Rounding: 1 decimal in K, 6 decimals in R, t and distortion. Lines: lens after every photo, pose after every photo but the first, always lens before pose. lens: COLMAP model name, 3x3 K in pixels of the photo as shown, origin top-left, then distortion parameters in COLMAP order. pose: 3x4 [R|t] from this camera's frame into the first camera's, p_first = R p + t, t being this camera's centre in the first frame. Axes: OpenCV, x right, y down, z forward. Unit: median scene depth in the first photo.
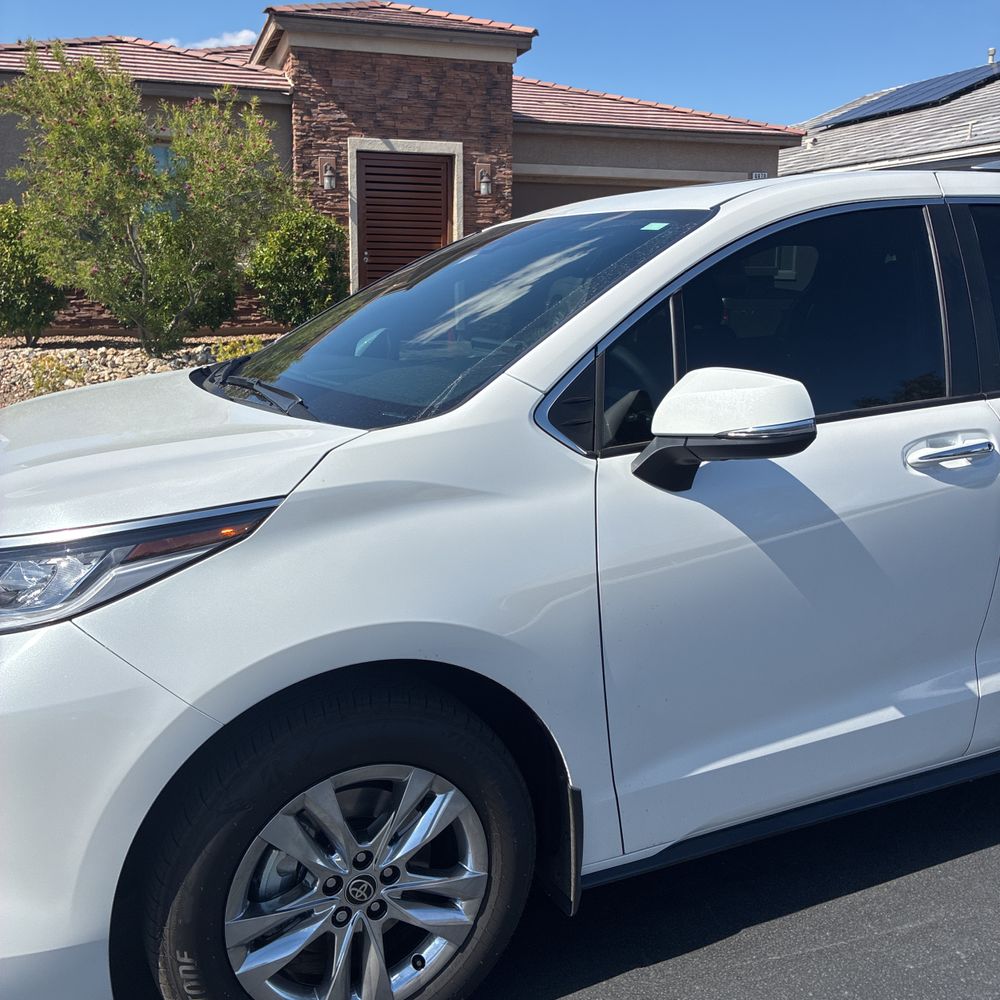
lens RADIAL K [[1037.6, 0, 496.7], [0, 1037.6, 462.8], [0, 0, 1]] dist [0.028391, -0.027914]
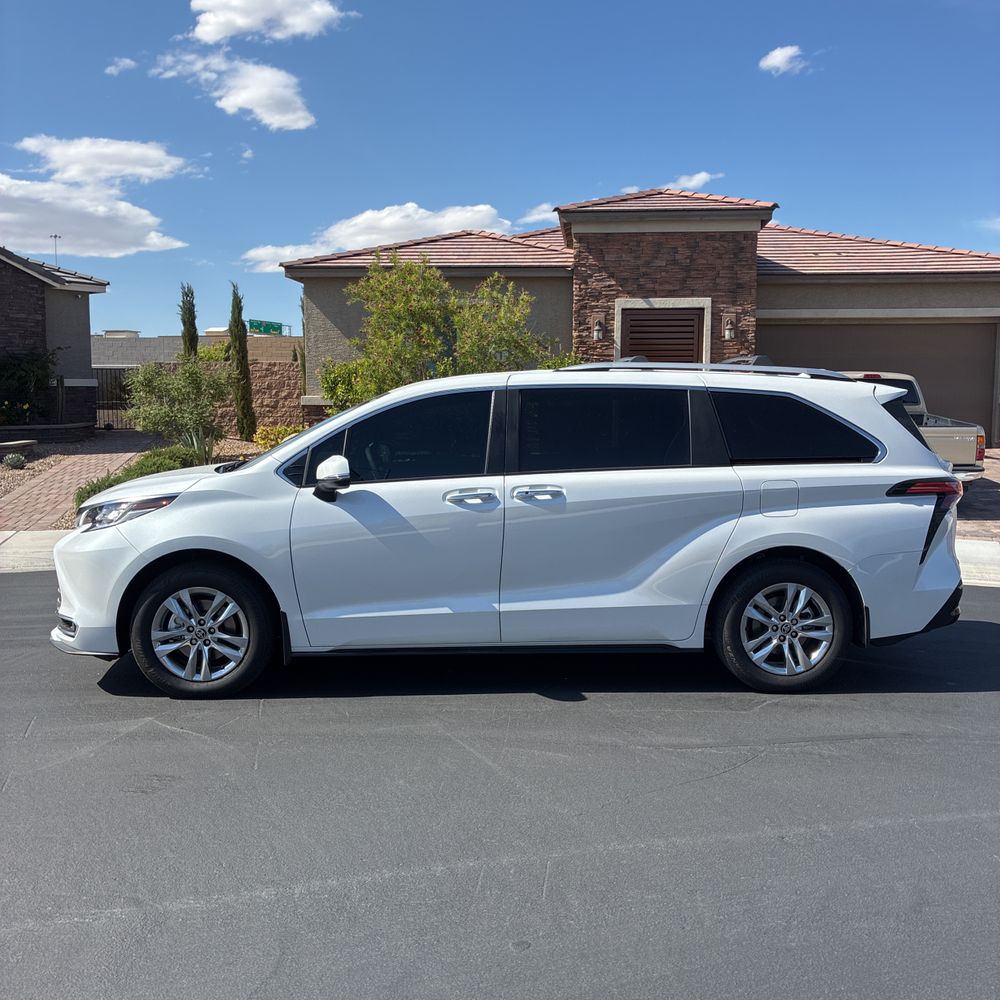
lens RADIAL K [[1037.6, 0, 496.7], [0, 1037.6, 462.8], [0, 0, 1]] dist [0.028391, -0.027914]
pose [[0.914001, 0.021411, -0.405147, 0.242435], [-0.068846, 0.992309, -0.102873, 0.025413], [0.399829, 0.121919, 0.908445, -0.182467]]
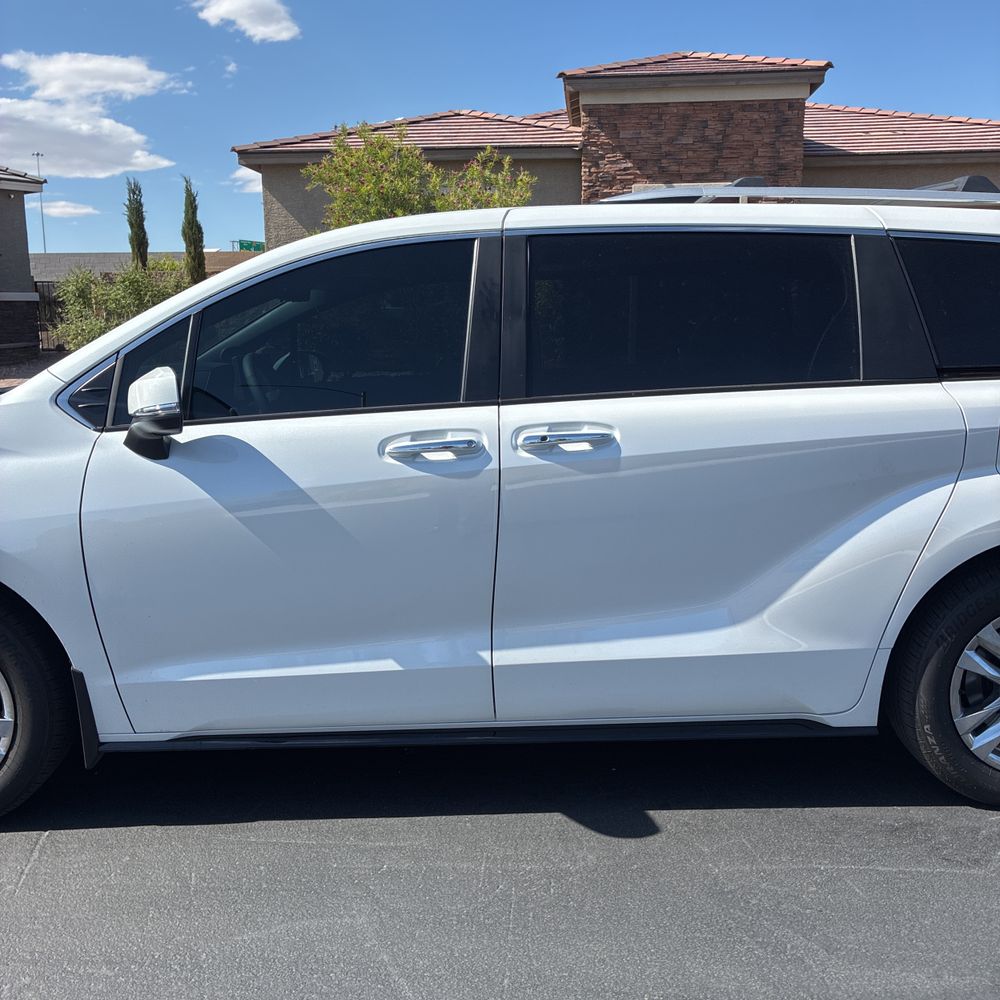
lens RADIAL K [[1030.0, 0, 488.4], [0, 1030.0, 479.8], [0, 0, 1]] dist [0.010476, 0.017002]
pose [[0.912065, 0.050278, -0.406951, 0.165681], [-0.059825, 0.998151, -0.010760, 0.006260], [0.405658, 0.034160, 0.913387, -0.005571]]
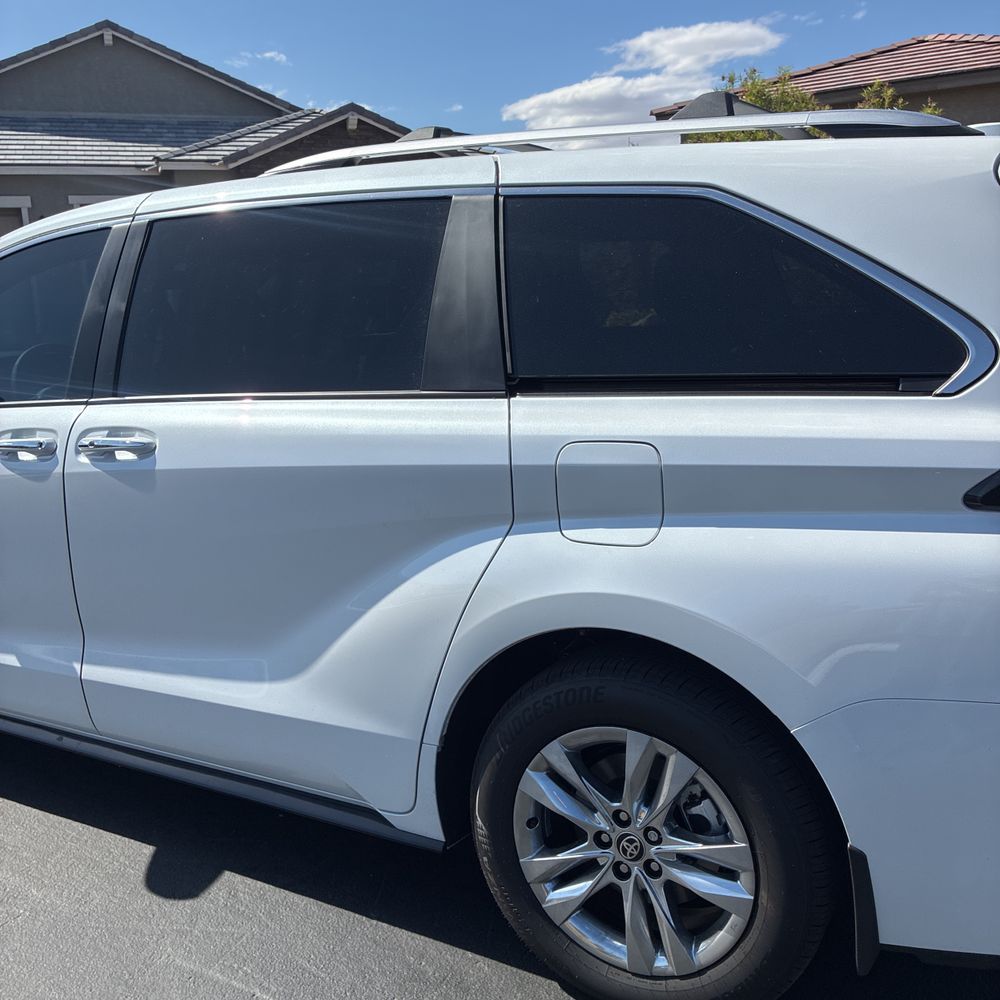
lens RADIAL K [[1030.0, 0, 488.4], [0, 1030.0, 479.8], [0, 0, 1]] dist [0.010476, 0.017002]
pose [[0.569700, 0.123727, -0.812486, 0.282503], [-0.111776, 0.991082, 0.072548, -0.019121], [0.814216, 0.049486, 0.578449, 0.130201]]
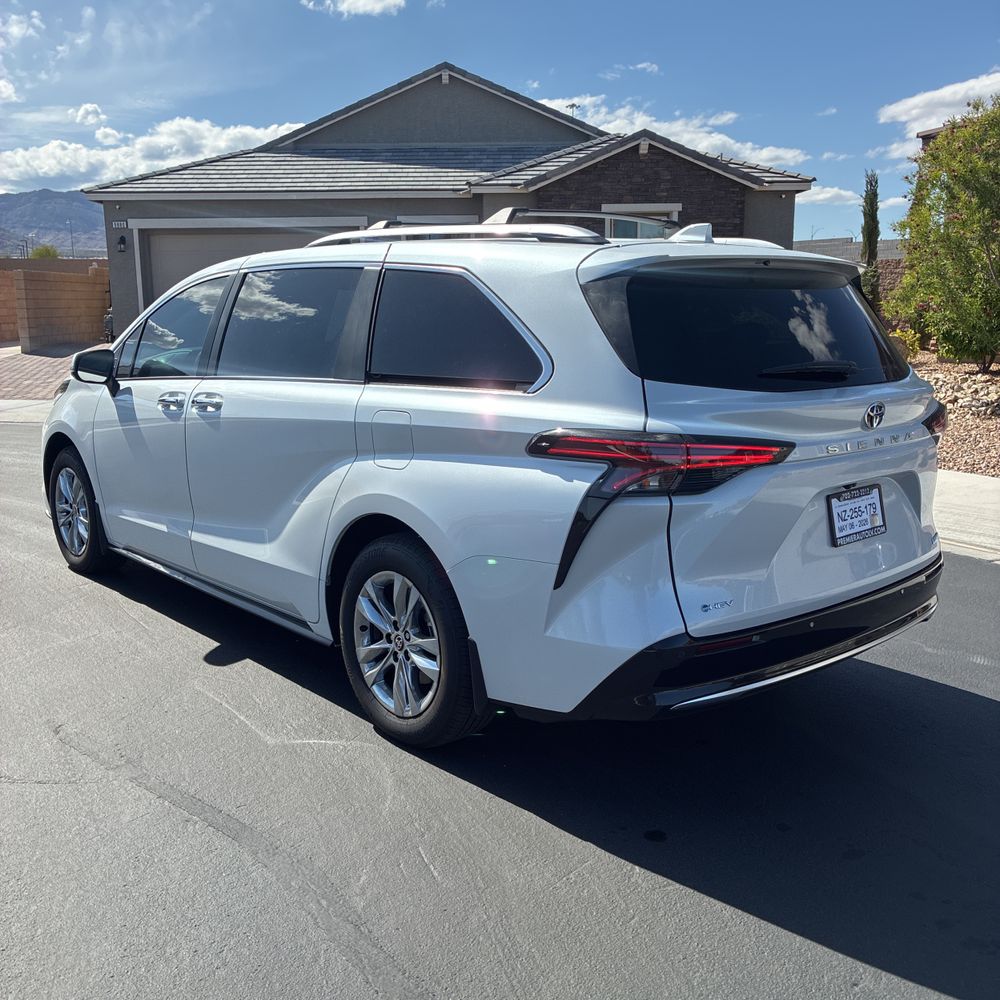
lens RADIAL K [[1016.7, 0, 496.4], [0, 1016.7, 484.8], [0, 0, 1]] dist [0.026544, -0.002513]
pose [[0.276915, 0.160237, -0.947440, 0.419517], [-0.165828, 0.979173, 0.117136, -0.031182], [0.946477, 0.124675, 0.297719, 0.175389]]
